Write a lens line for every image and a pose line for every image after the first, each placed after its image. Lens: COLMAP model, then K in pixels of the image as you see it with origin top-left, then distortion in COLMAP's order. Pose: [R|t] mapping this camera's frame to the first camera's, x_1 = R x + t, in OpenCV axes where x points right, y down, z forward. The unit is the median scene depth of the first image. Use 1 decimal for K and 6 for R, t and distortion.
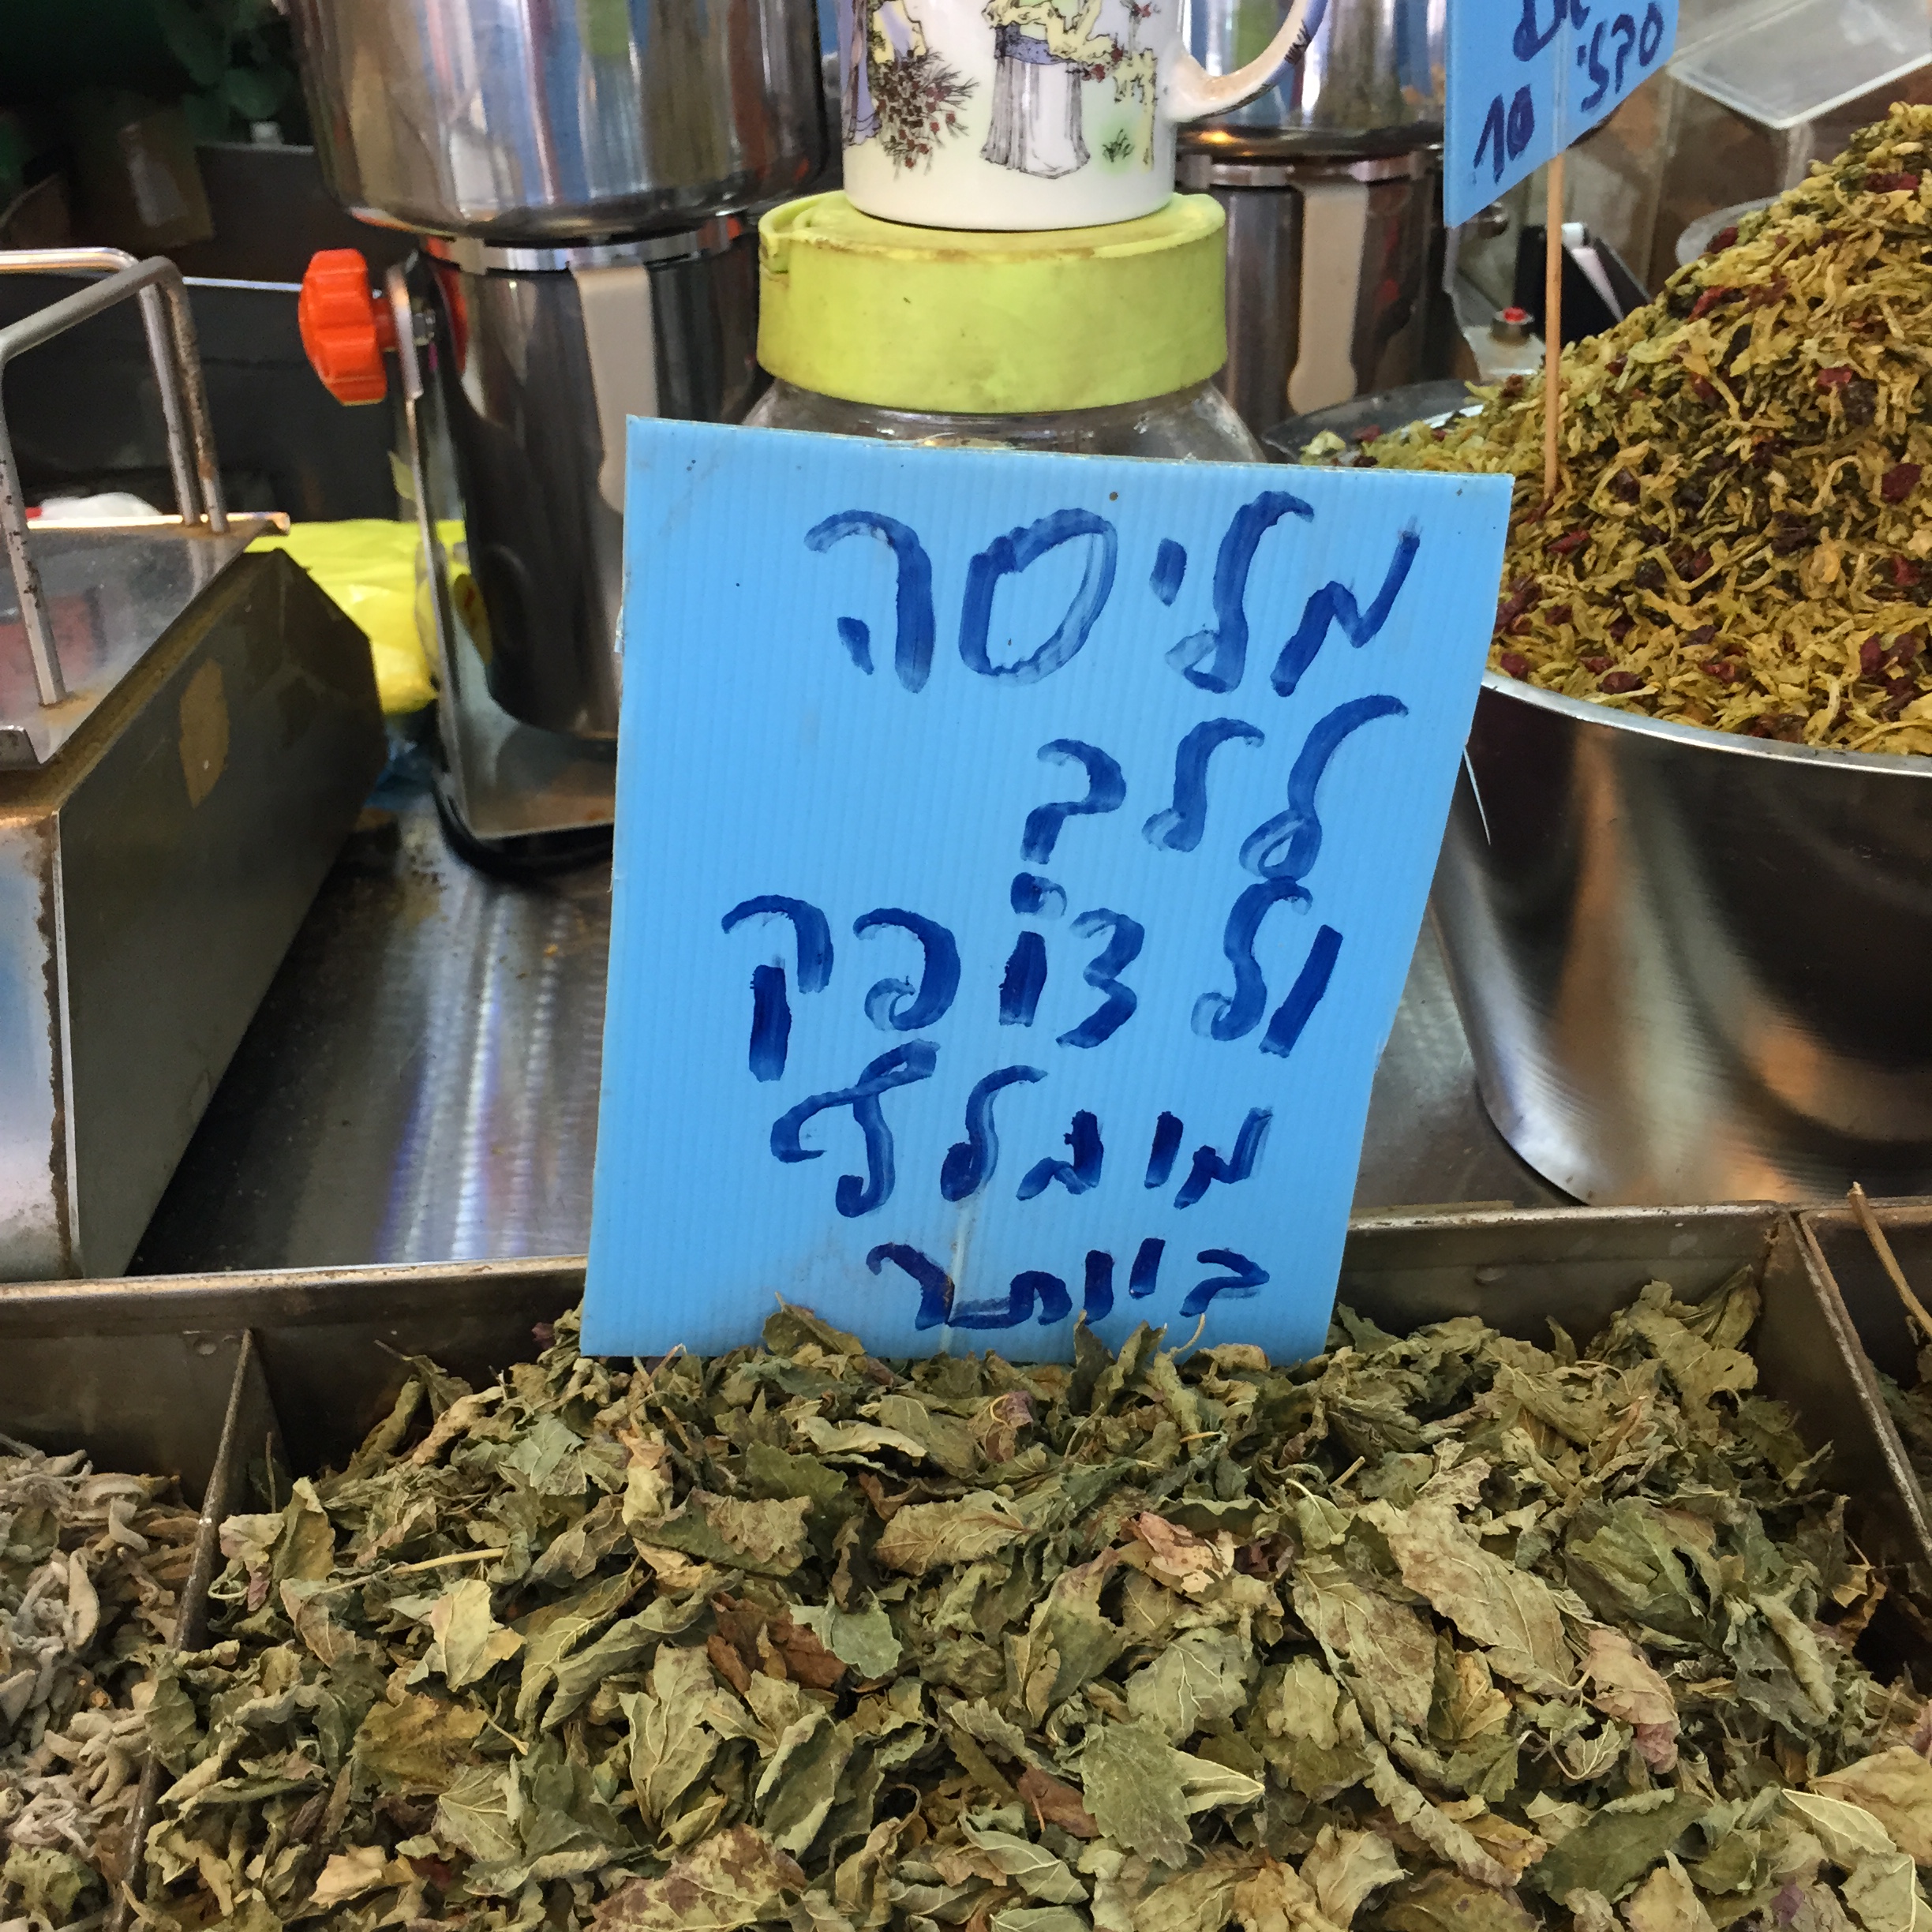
lens RADIAL K [[2210.0, 0, 972.8], [0, 2210.0, 1002.6], [0, 0, 1]] dist [0.075546, -0.146919]
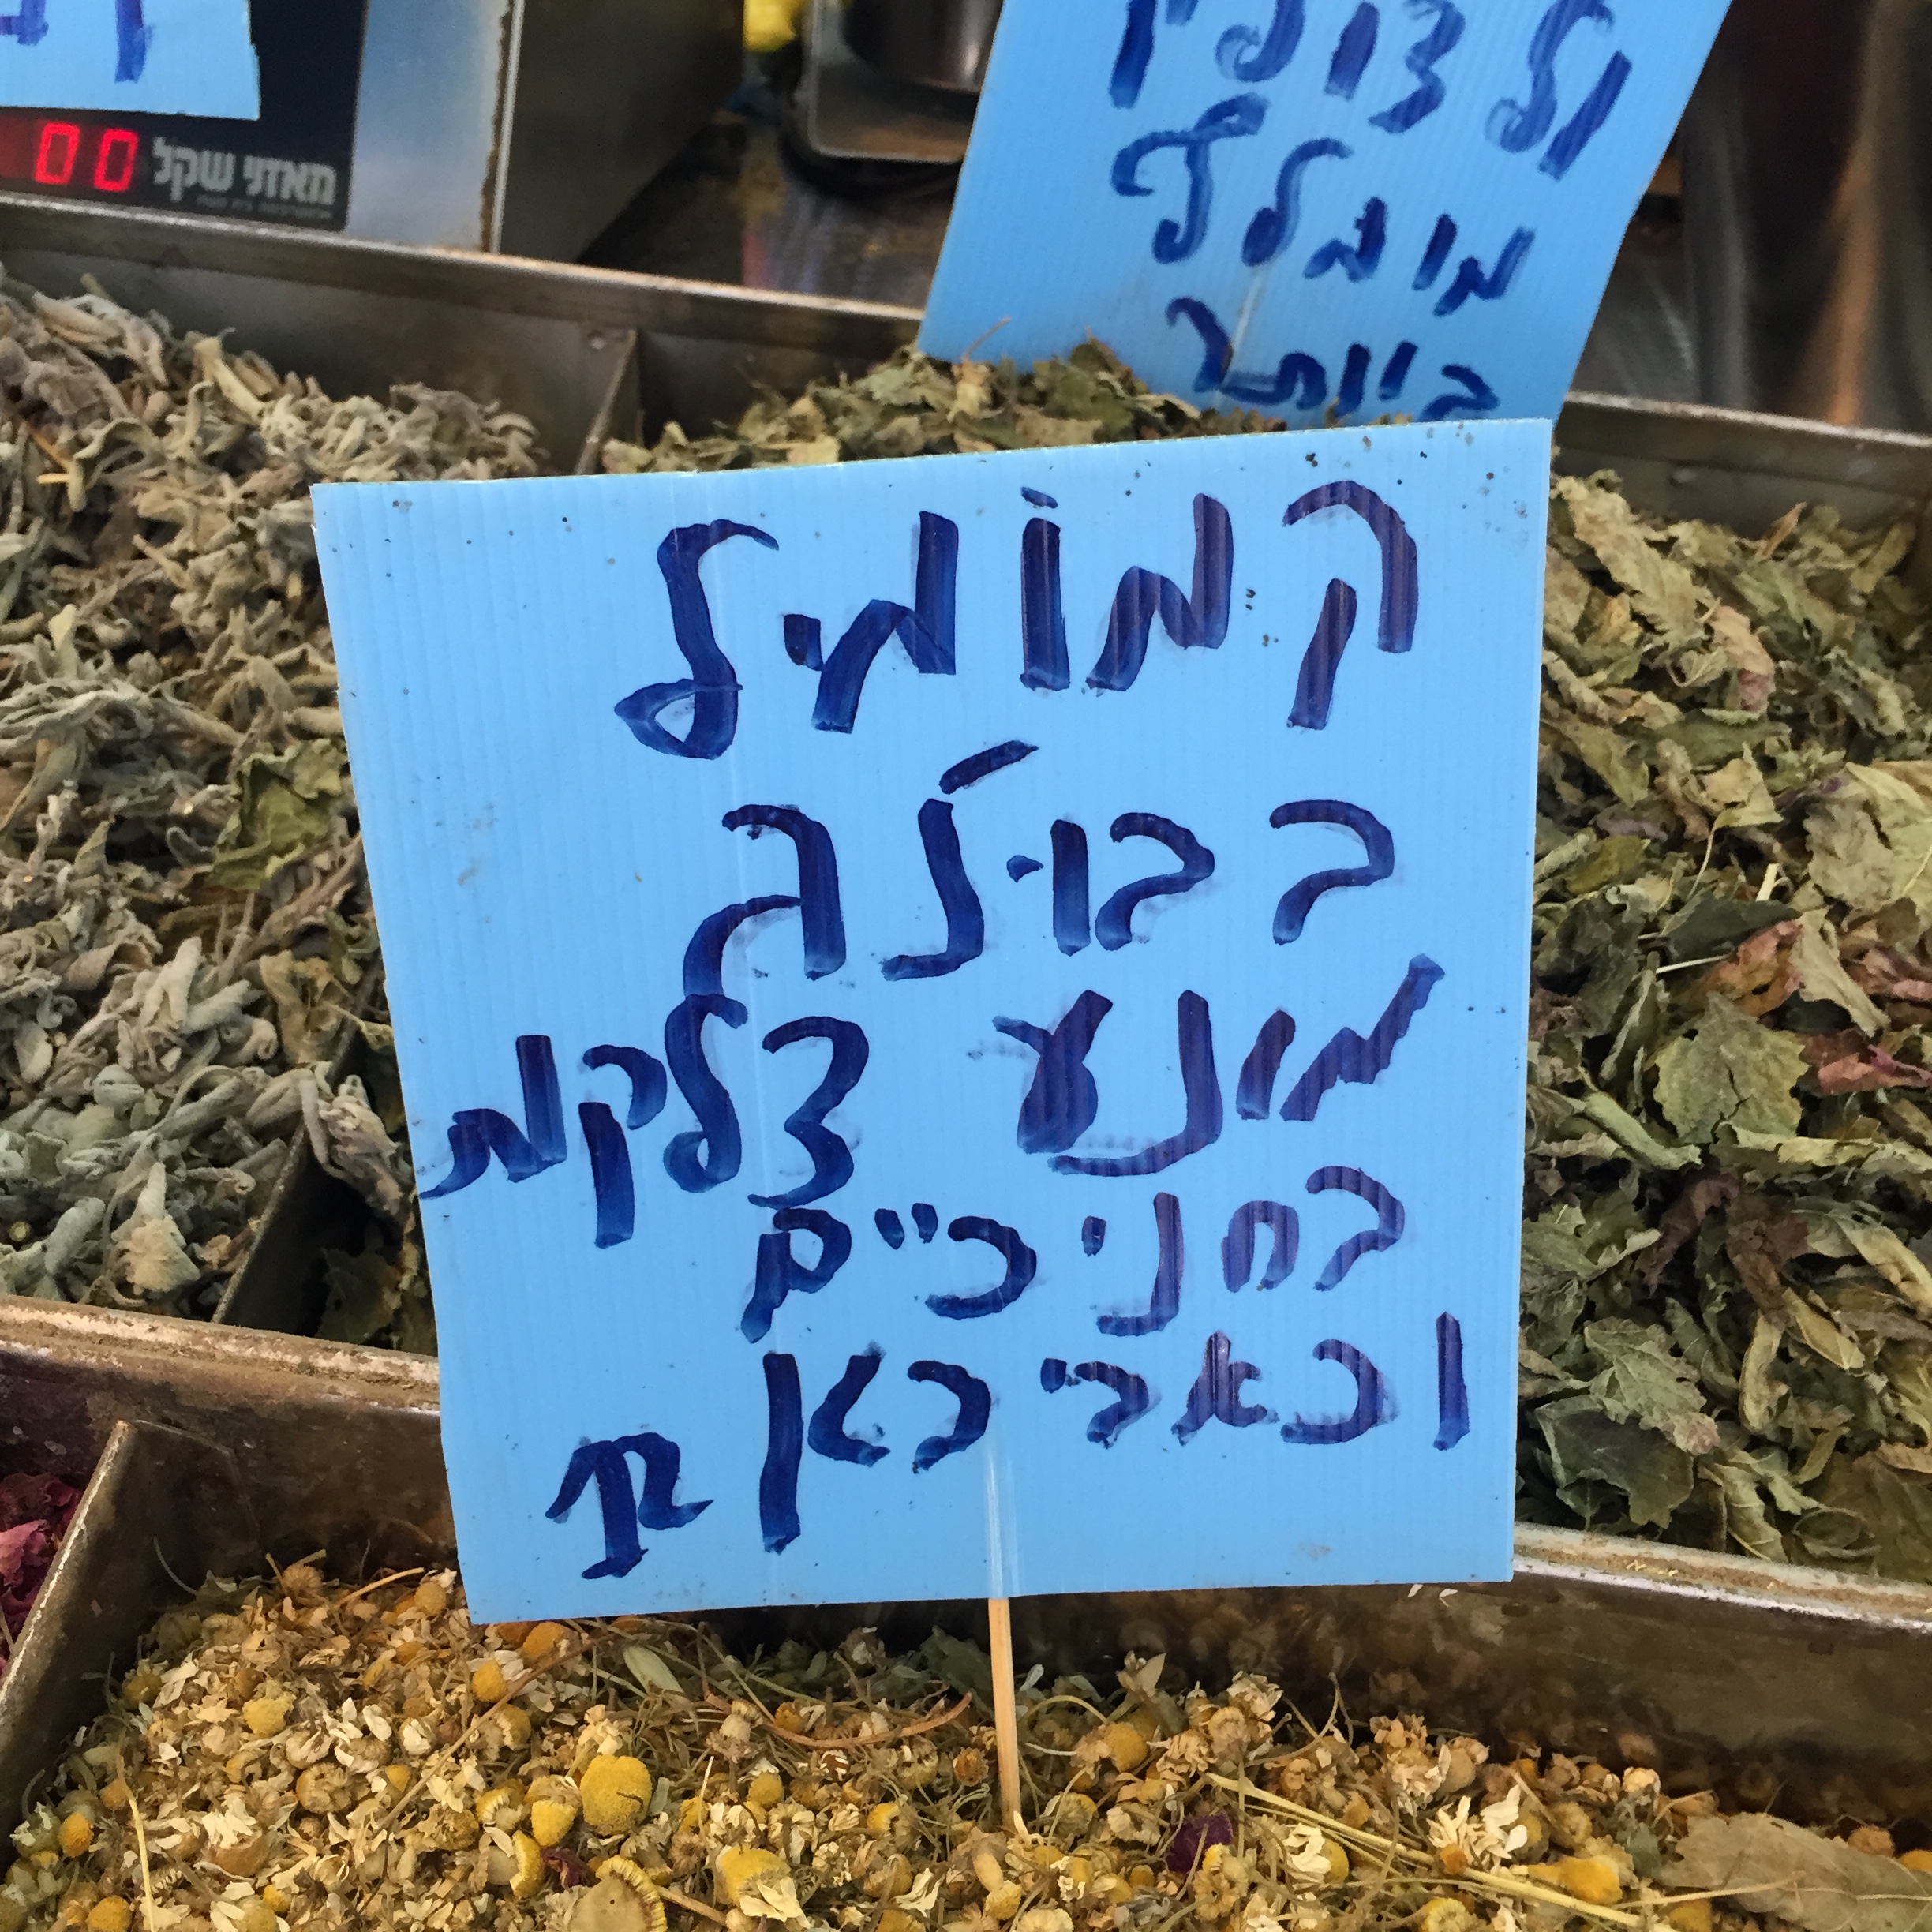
lens RADIAL K [[2210.0, 0, 972.8], [0, 2210.0, 1002.6], [0, 0, 1]] dist [0.075546, -0.146919]
pose [[0.980441, 0.187593, -0.059543, -0.009582], [-0.179852, 0.976823, 0.116063, 0.372529], [0.079935, -0.103084, 0.991456, -0.235489]]
